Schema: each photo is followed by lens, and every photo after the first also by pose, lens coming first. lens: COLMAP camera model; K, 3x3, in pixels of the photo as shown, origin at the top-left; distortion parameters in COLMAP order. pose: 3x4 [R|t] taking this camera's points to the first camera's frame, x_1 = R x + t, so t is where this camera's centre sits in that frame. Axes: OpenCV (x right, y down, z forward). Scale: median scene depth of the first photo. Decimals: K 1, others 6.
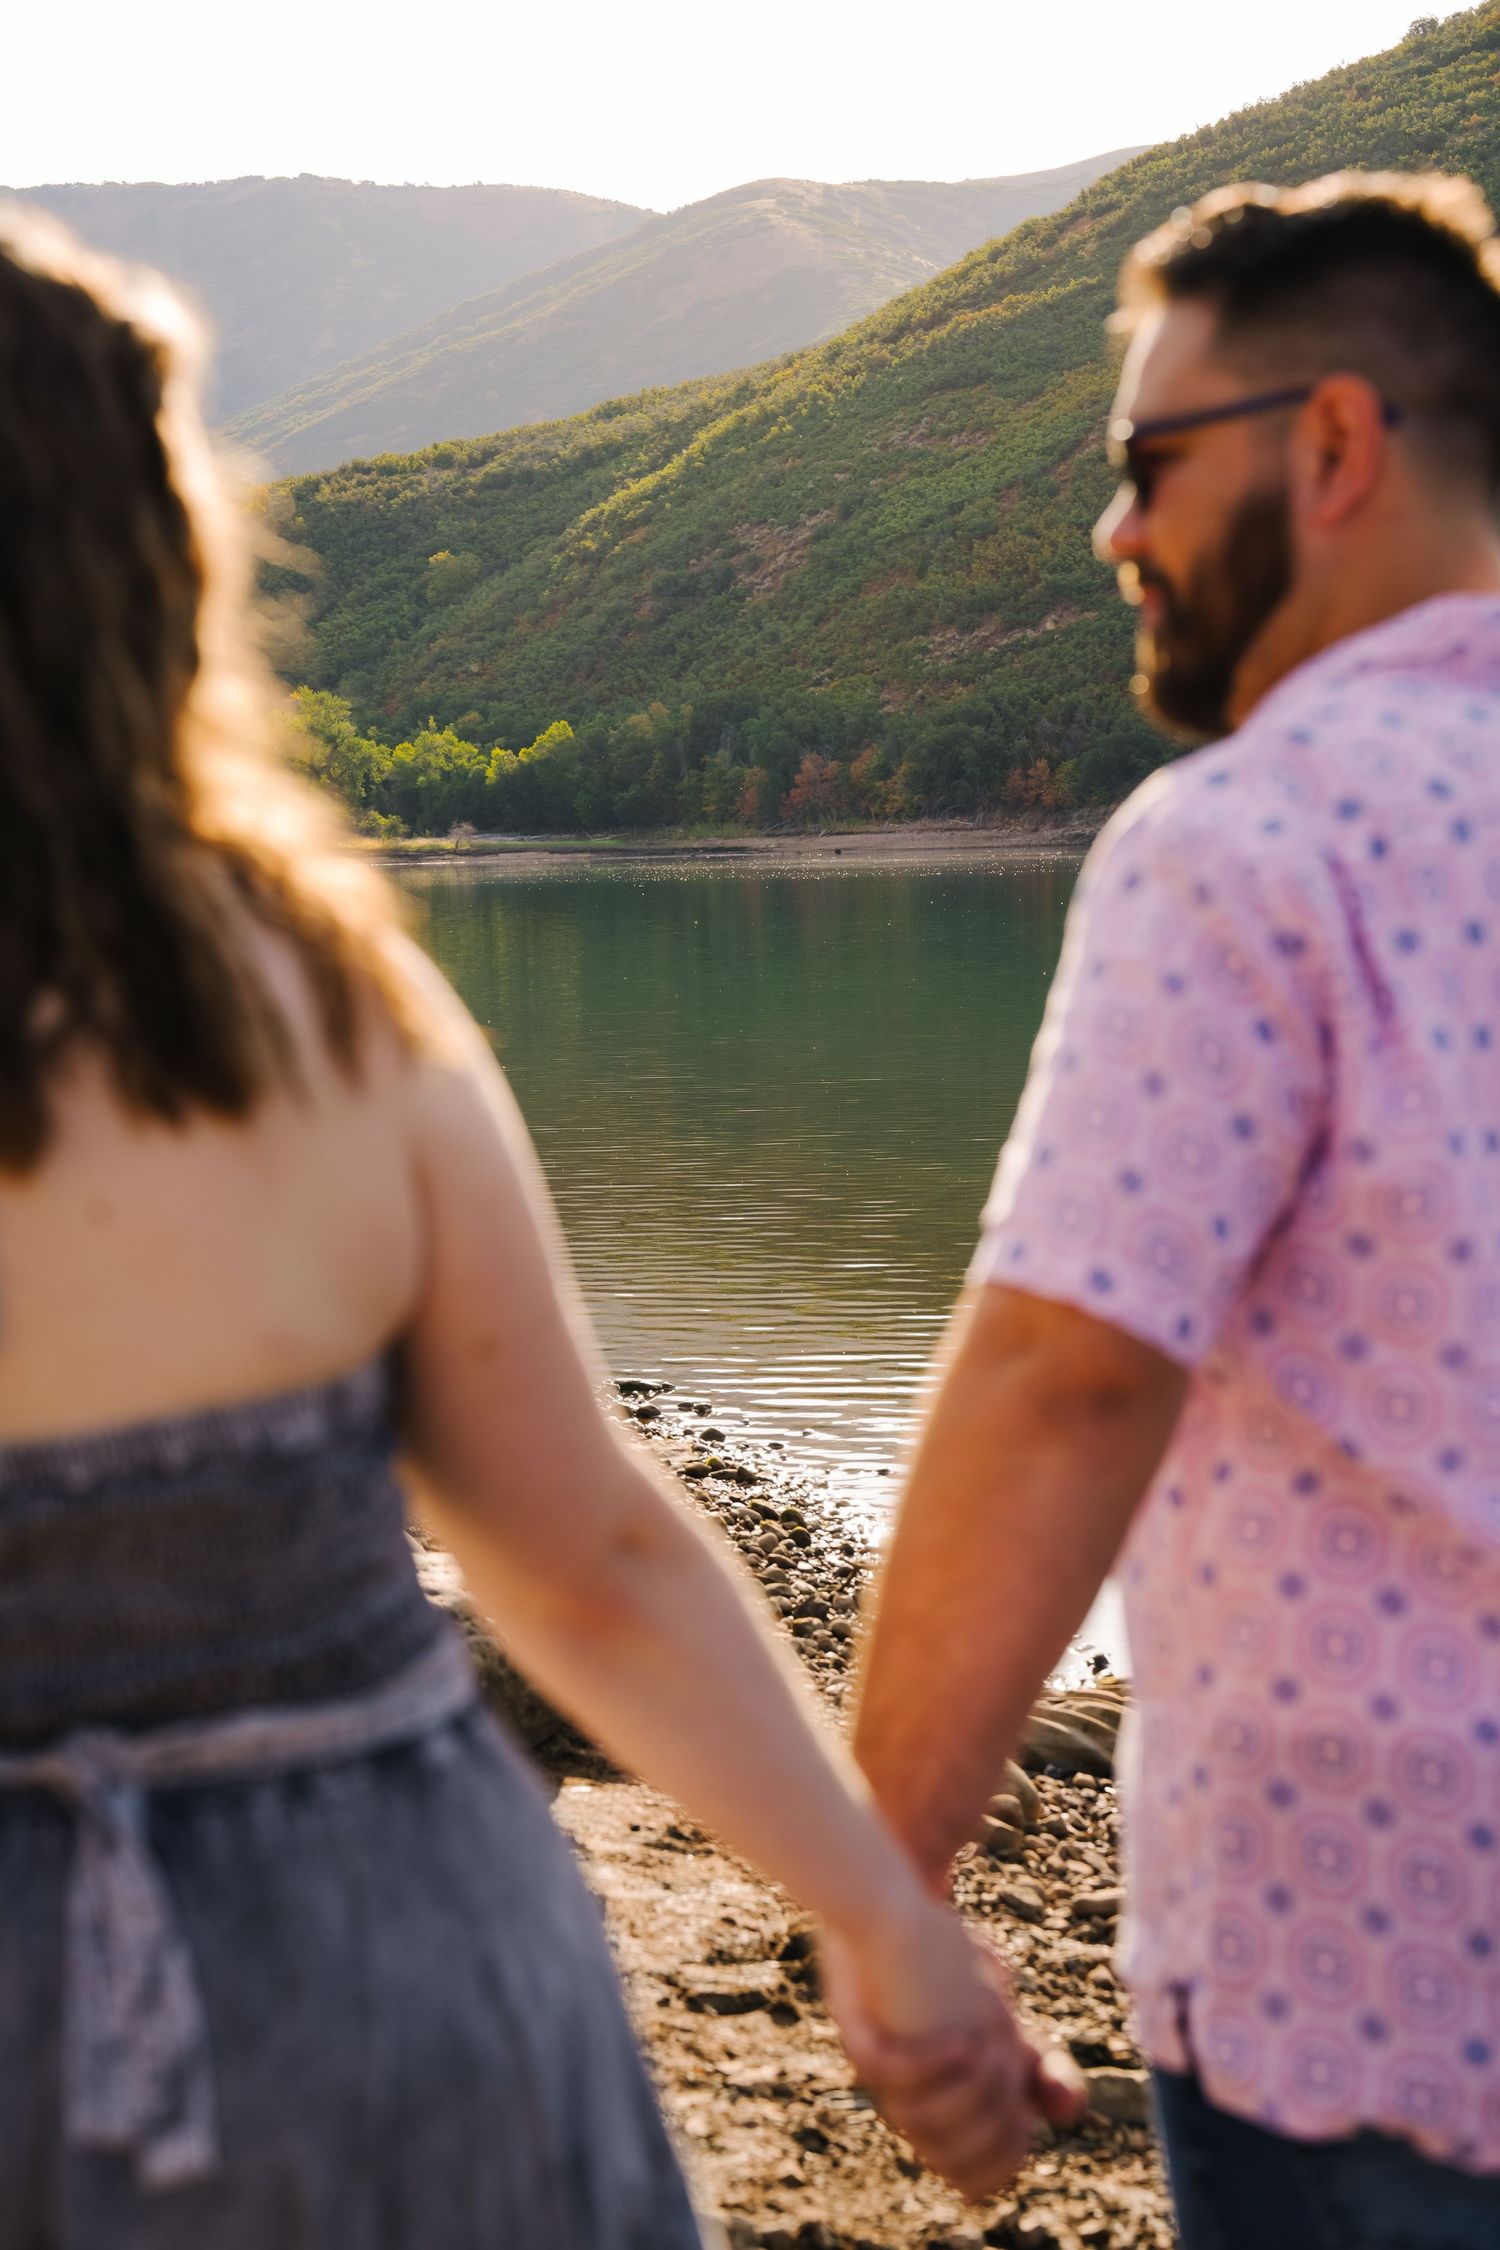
lens RADIAL K [[4268.1, 0, 785.9], [0, 4268.1, 1097.2], [0, 0, 1]] dist [0.221966, 0.000000]
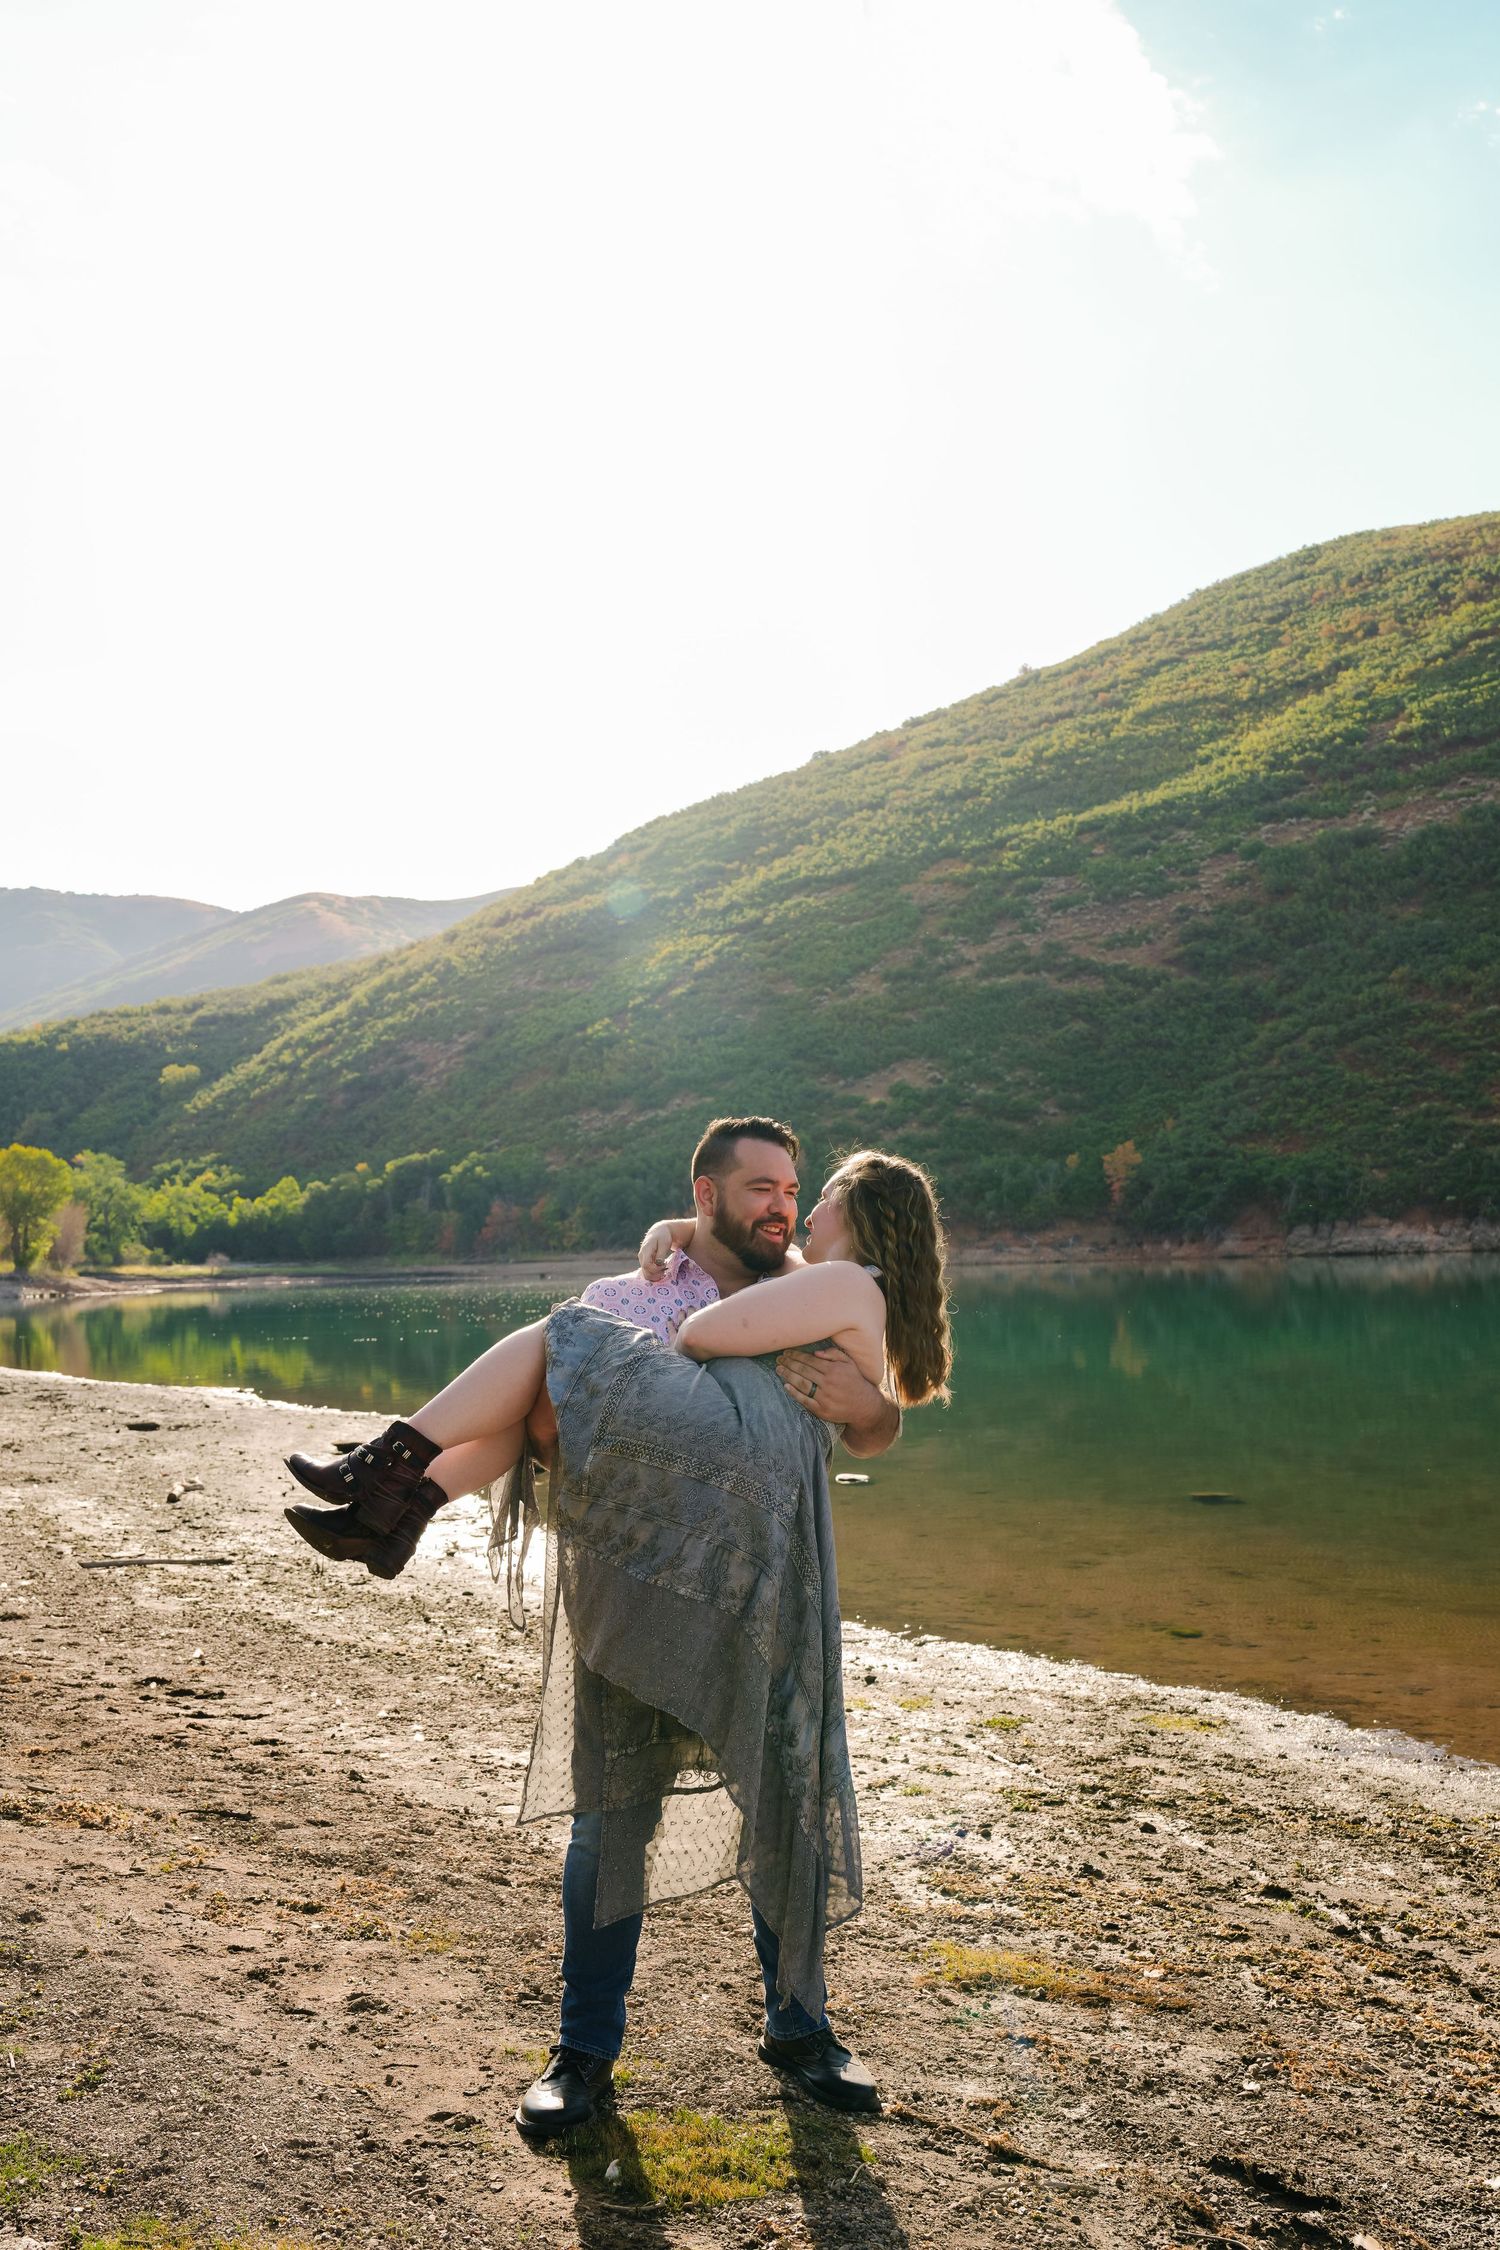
lens RADIAL K [[2379.7, 0, 766.4], [0, 2379.7, 1139.0], [0, 0, 1]] dist [-0.006243, 0.000000]
pose [[0.980767, 0.015111, 0.194598, -0.046345], [0.007757, 0.993194, -0.116216, -0.011994], [-0.195030, 0.115490, 0.973974, 0.232652]]
